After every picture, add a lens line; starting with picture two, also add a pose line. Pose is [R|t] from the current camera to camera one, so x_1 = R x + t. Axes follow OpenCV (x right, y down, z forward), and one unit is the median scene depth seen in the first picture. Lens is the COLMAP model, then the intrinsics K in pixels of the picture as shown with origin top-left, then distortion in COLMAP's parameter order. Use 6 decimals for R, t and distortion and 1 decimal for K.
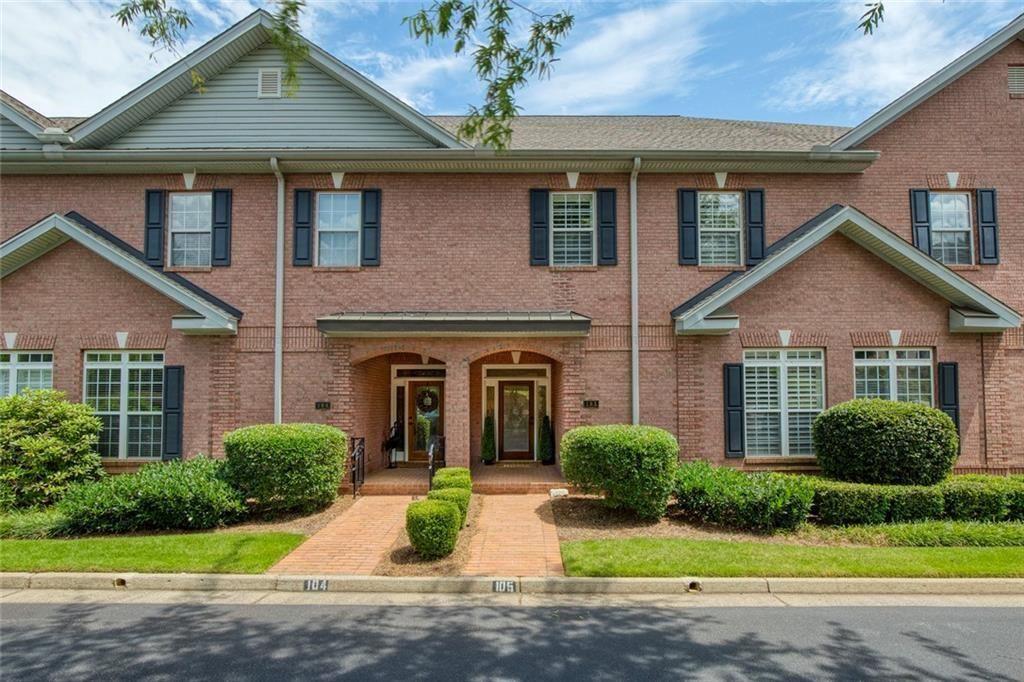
lens RADIAL K [[505.2, 0, 511.9], [0, 505.2, 389.5], [0, 0, 1]] dist [0.003209, 0.000293]
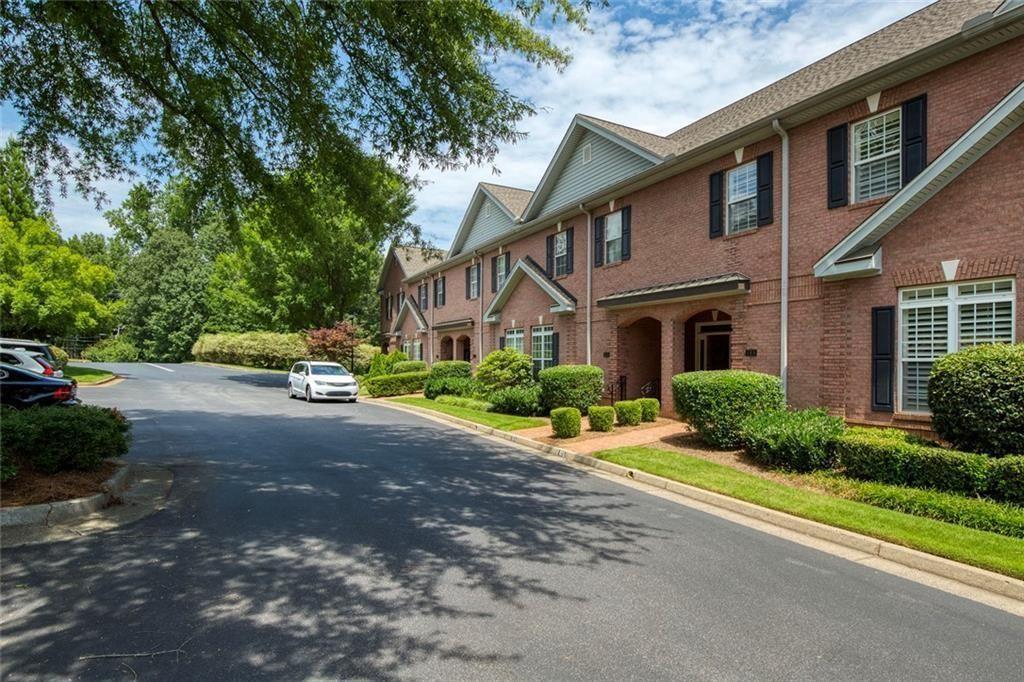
lens RADIAL K [[489.2, 0, 512.6], [0, 489.2, 358.8], [0, 0, 1]] dist [-0.002394, -0.000352]
pose [[0.502083, 0.004743, -0.864807, 0.831634], [0.029204, 0.999322, 0.022436, 0.002031], [0.864326, -0.036520, 0.501603, -0.007264]]
